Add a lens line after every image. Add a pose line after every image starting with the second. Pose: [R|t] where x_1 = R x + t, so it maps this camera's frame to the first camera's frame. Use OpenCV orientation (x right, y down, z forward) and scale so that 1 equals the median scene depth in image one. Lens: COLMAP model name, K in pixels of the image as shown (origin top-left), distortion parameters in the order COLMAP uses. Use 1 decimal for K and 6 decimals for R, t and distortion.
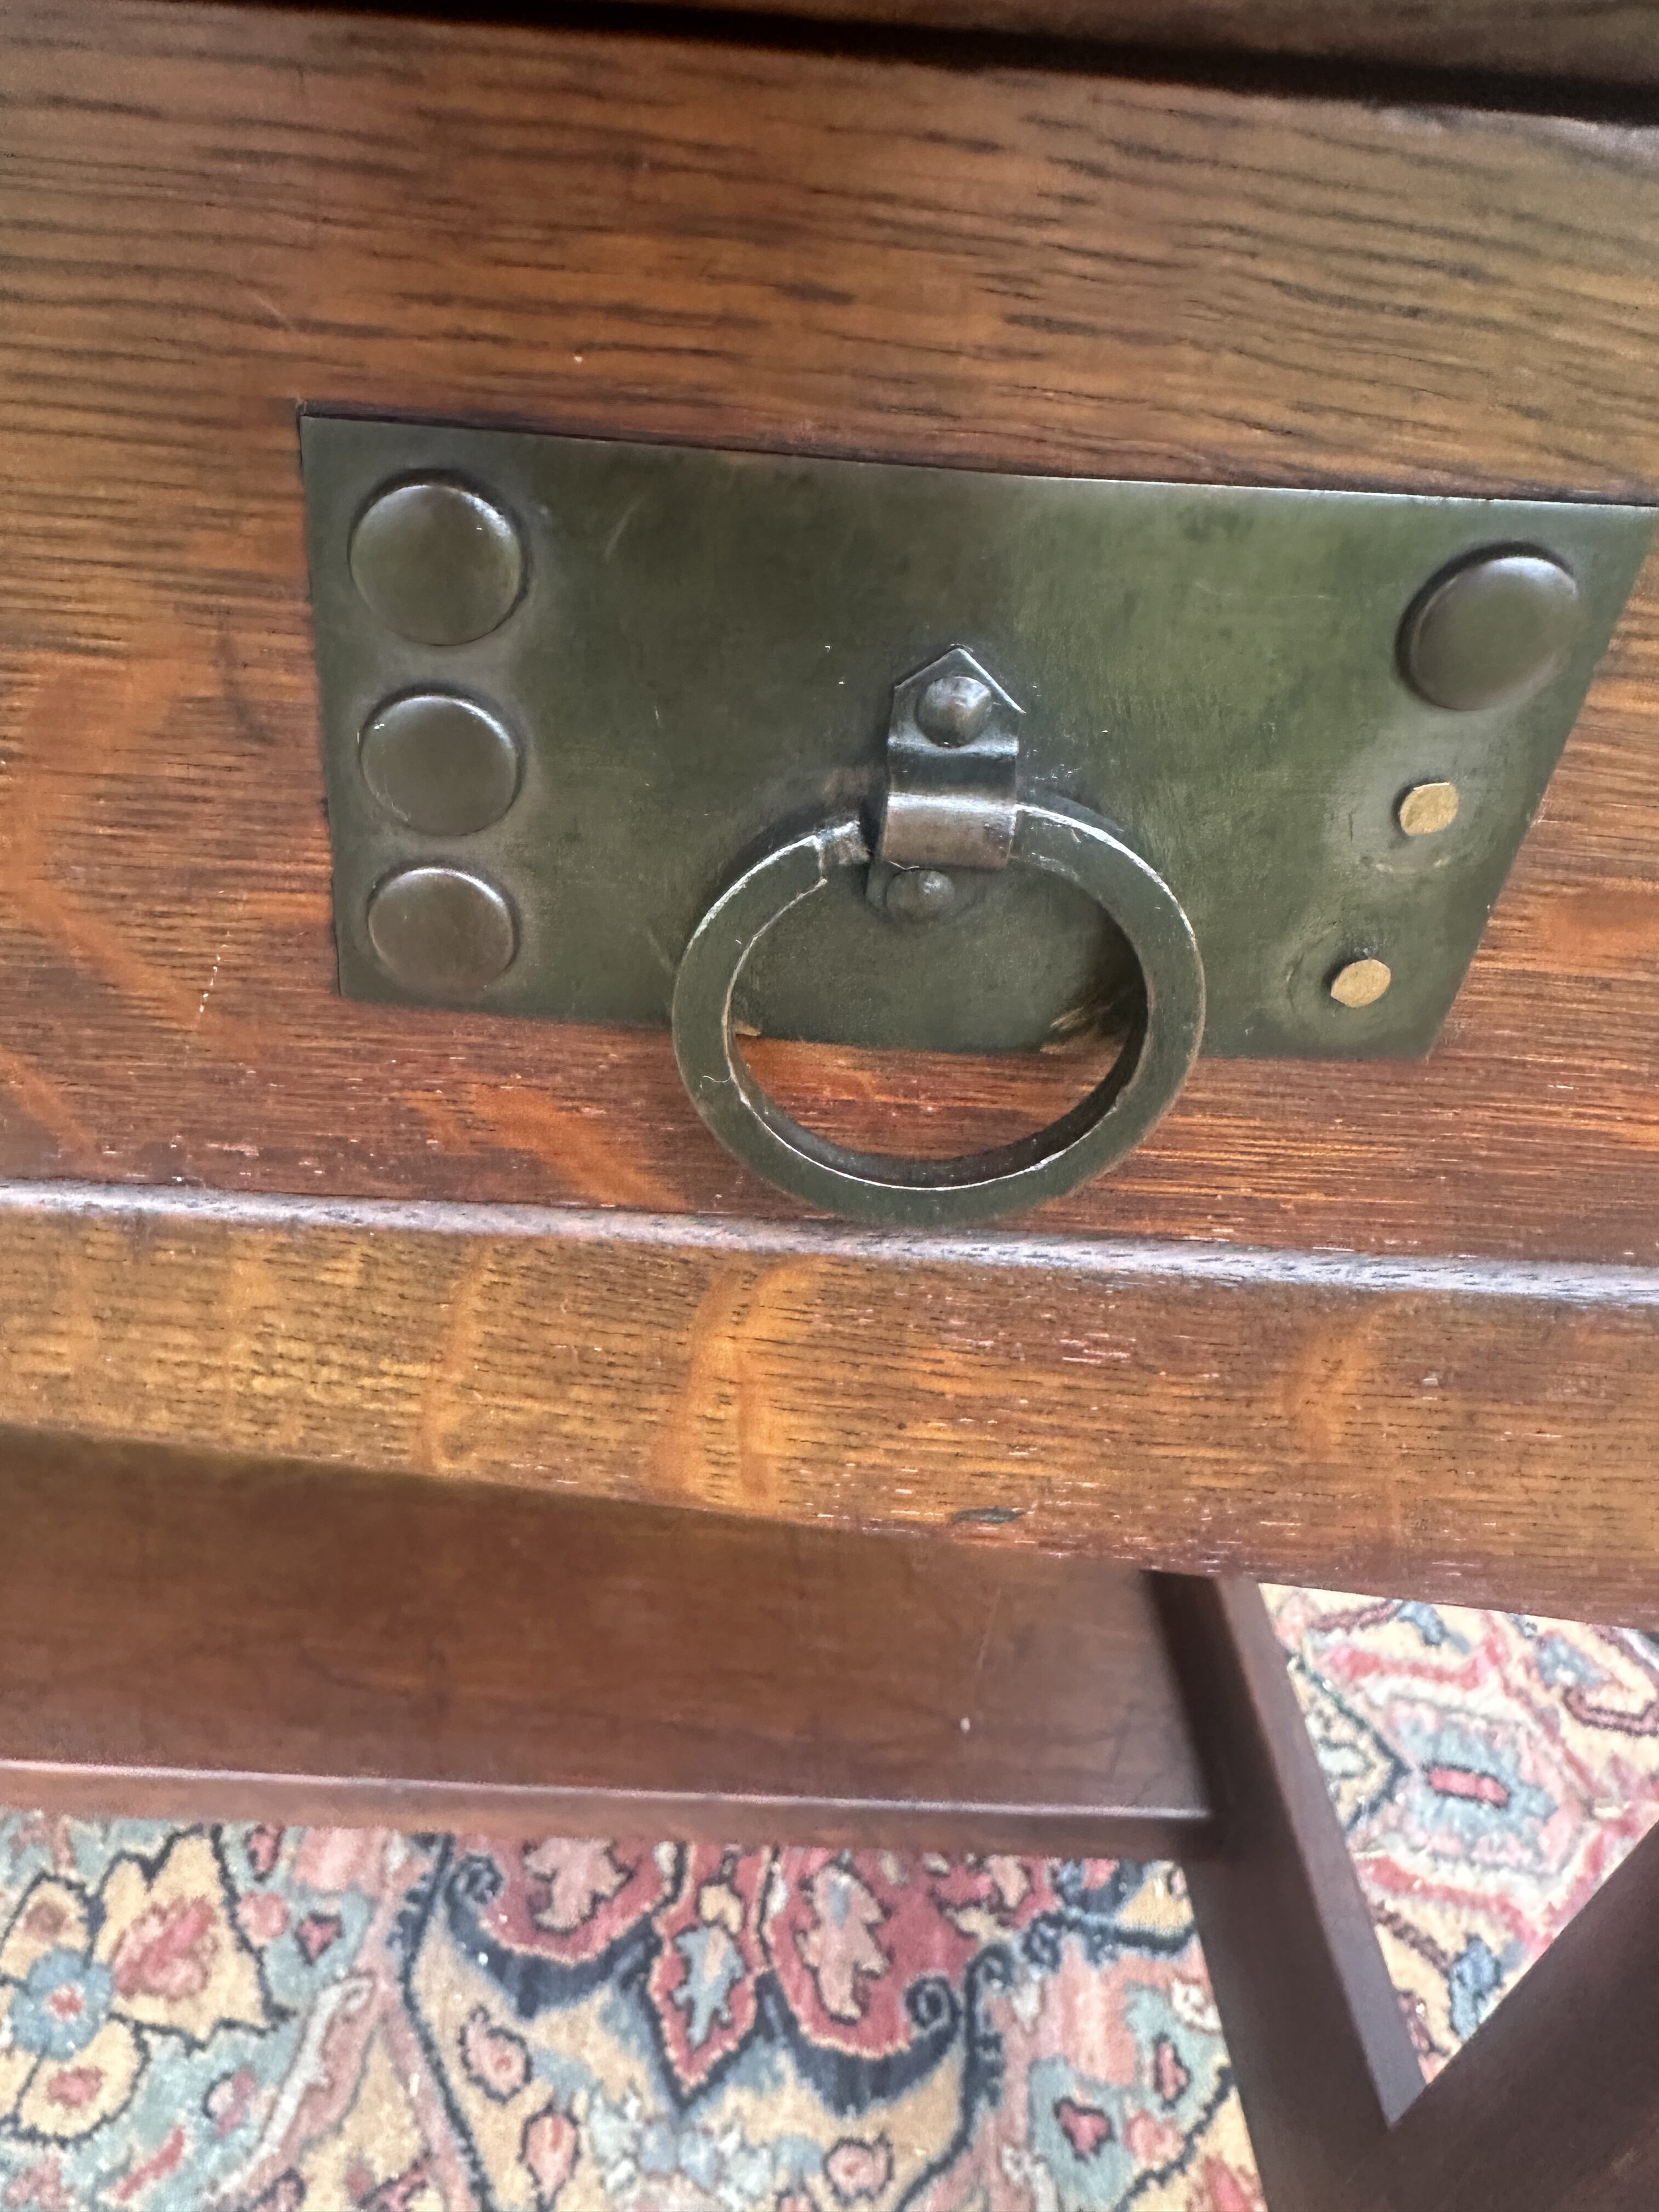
lens RADIAL K [[1588.2, 0, 687.4], [0, 1588.2, 1042.2], [0, 0, 1]] dist [0.017774, -0.029897]
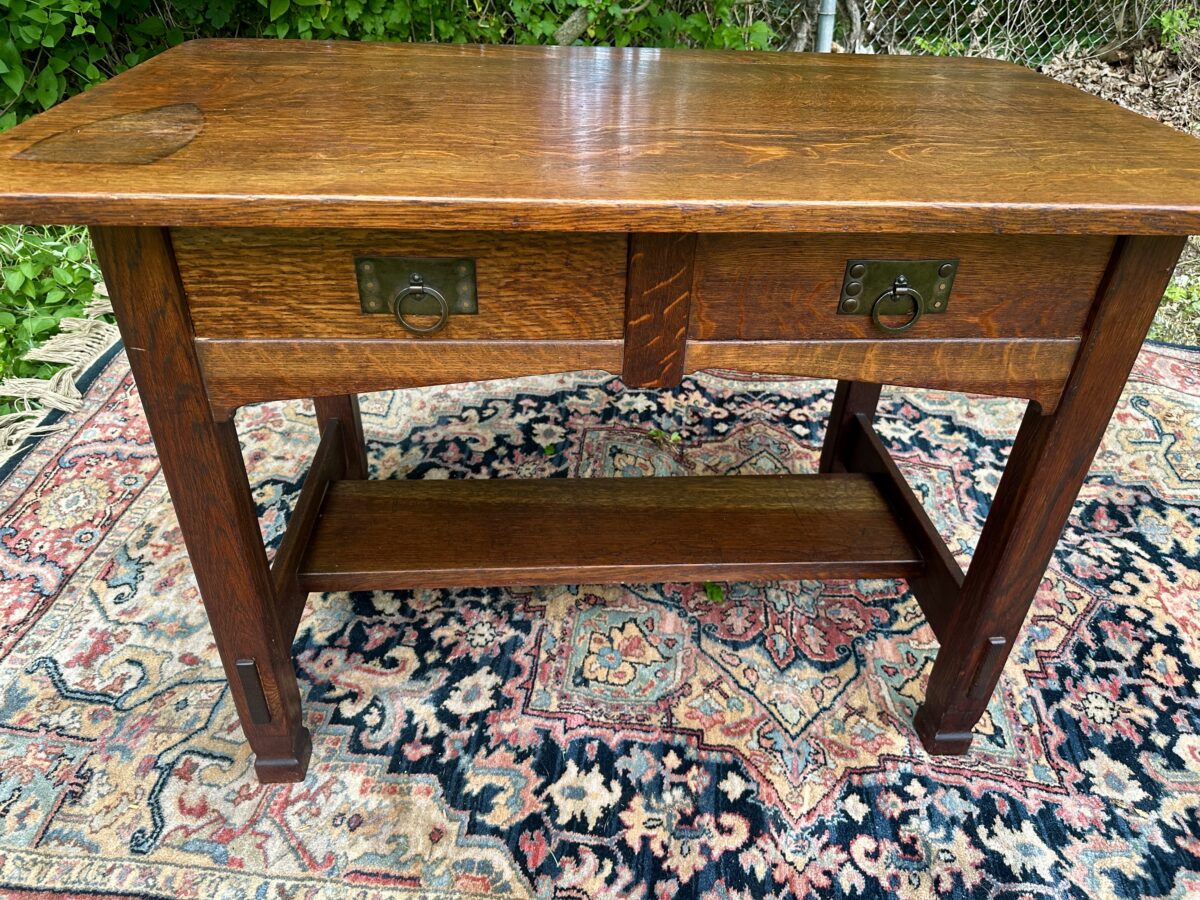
lens RADIAL K [[861.6, 0, 605.9], [0, 861.6, 453.3], [0, 0, 1]] dist [0.017774, -0.029897]
pose [[0.996655, -0.070883, 0.040684, -0.449509], [0.072742, 0.996280, -0.046194, 0.228306], [-0.037258, 0.048998, 0.998104, -0.992452]]
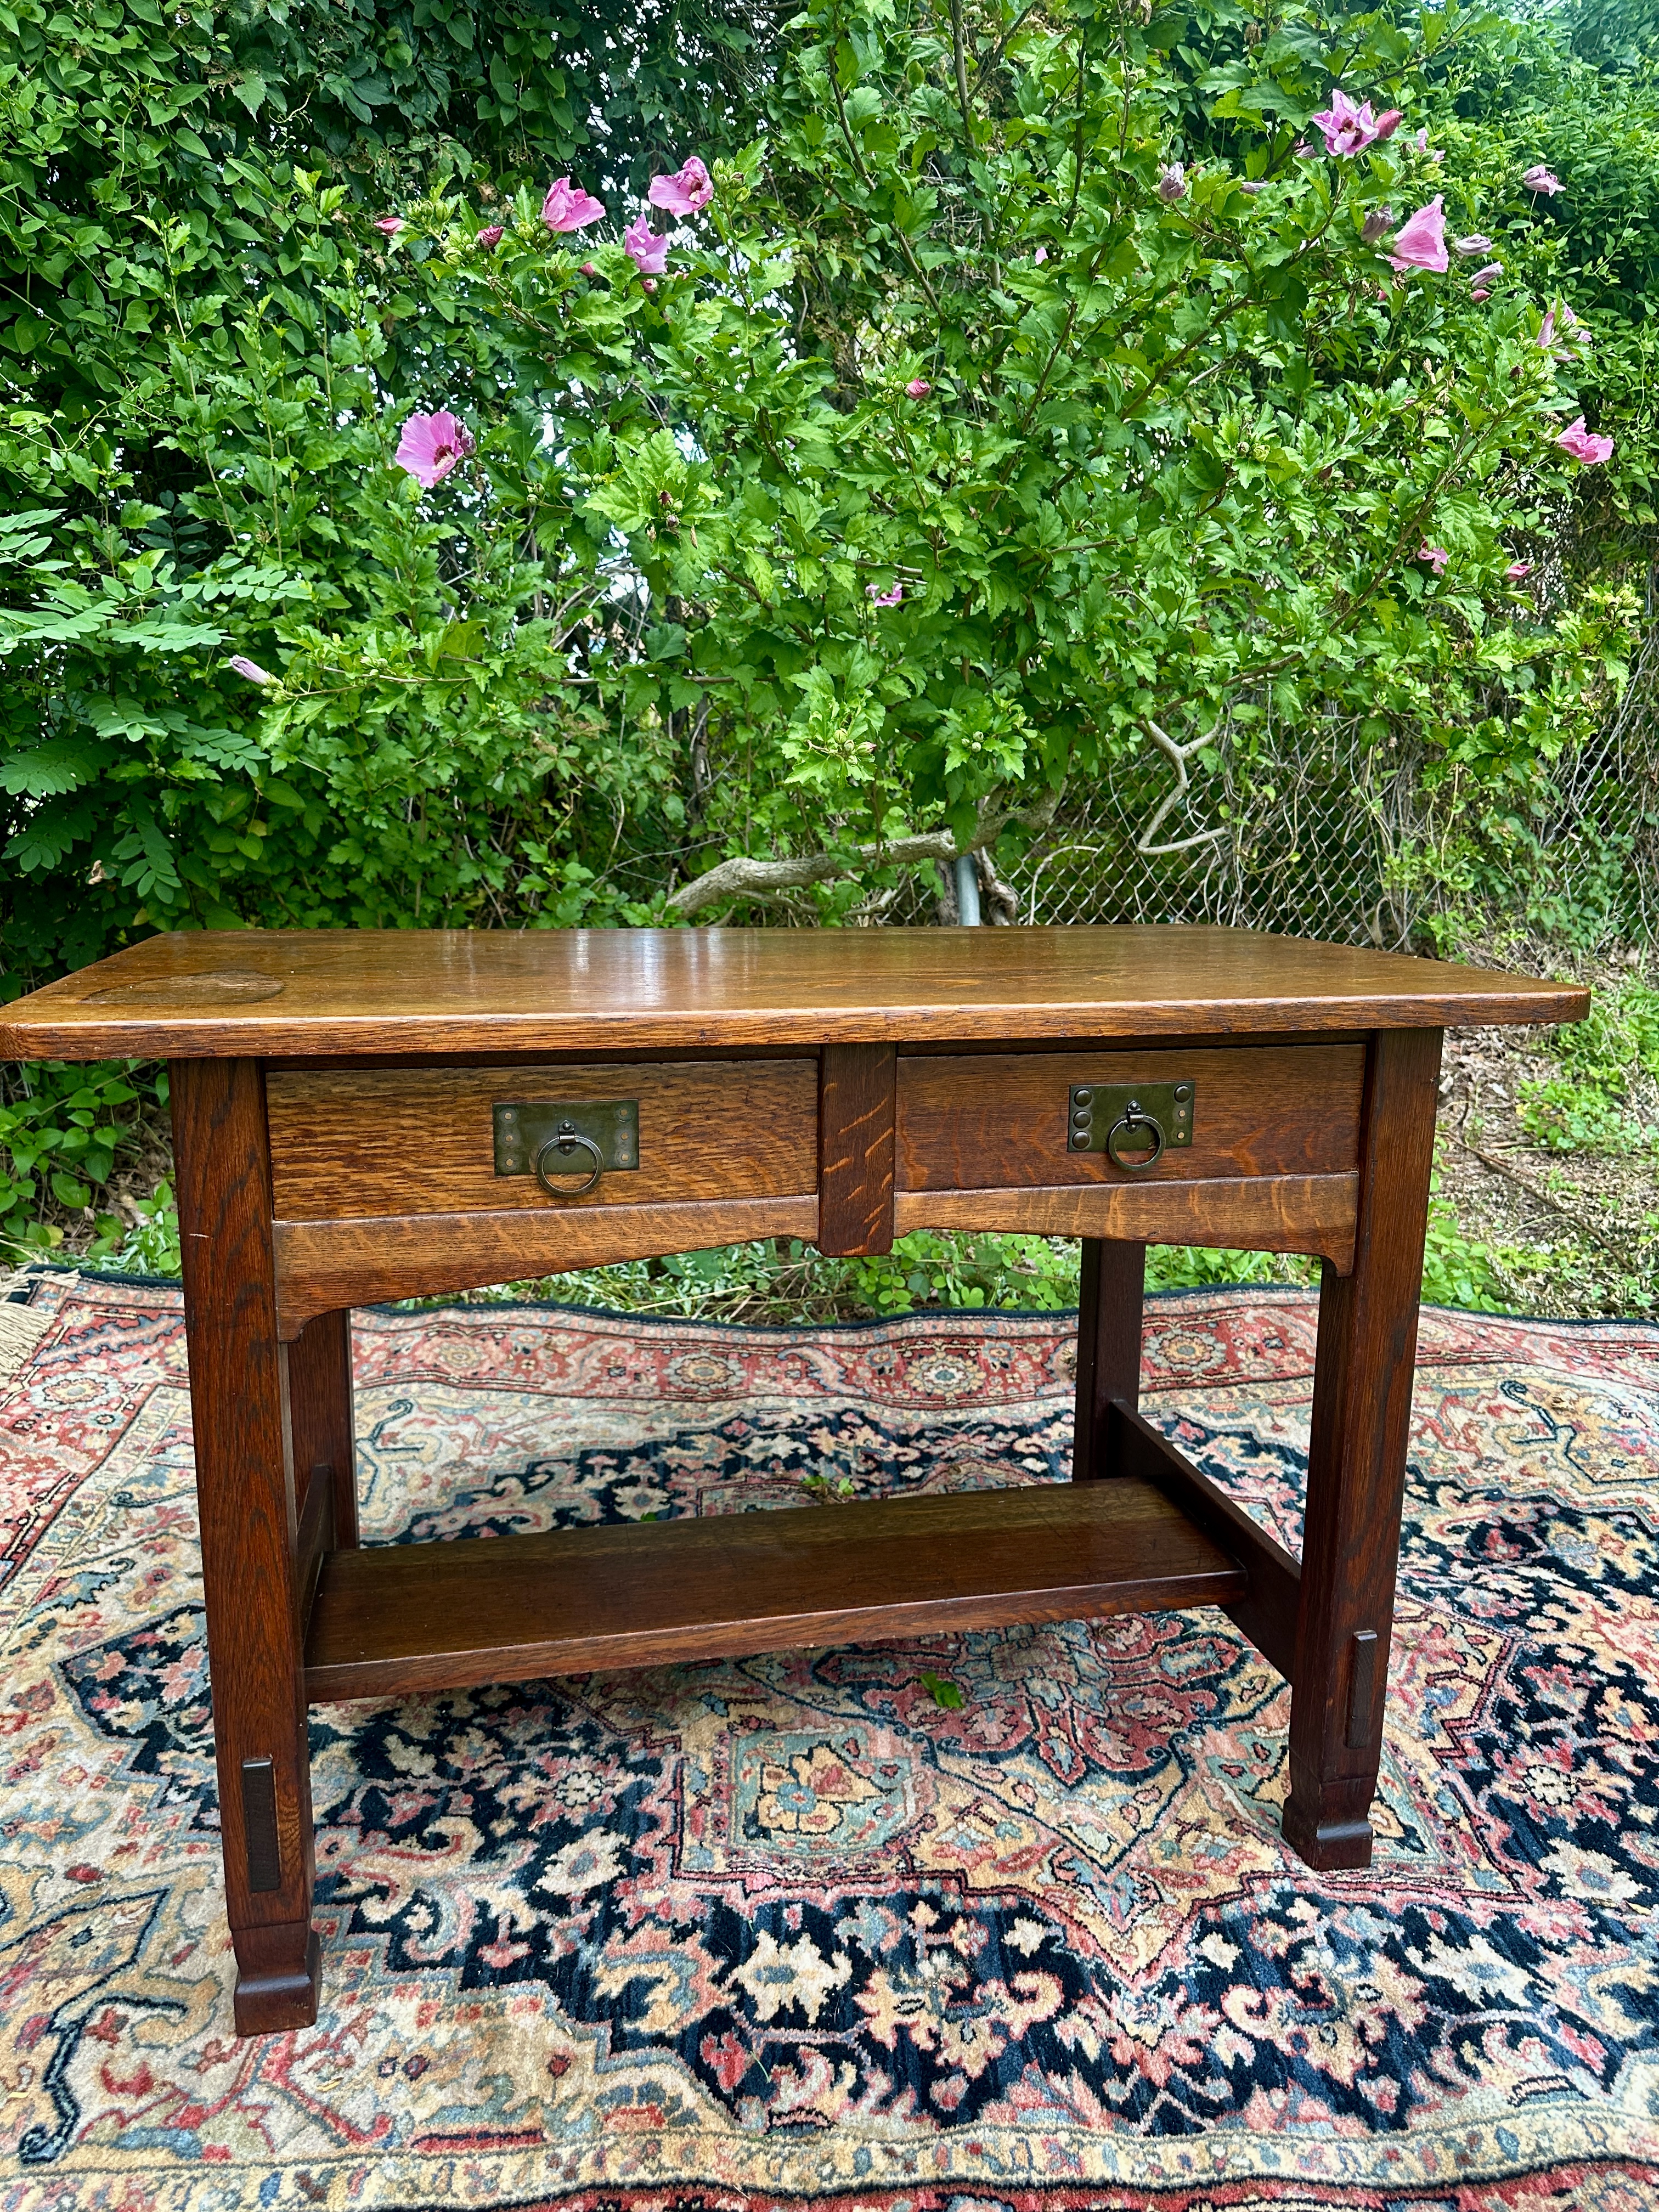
lens RADIAL K [[1588.2, 0, 823.9], [0, 1588.2, 1073.6], [0, 0, 1]] dist [0.017774, -0.029897]
pose [[0.974211, -0.097666, 0.203404, -0.714120], [0.178247, 0.885846, -0.428374, 0.672520], [-0.138347, 0.453583, 0.880410, -1.448241]]
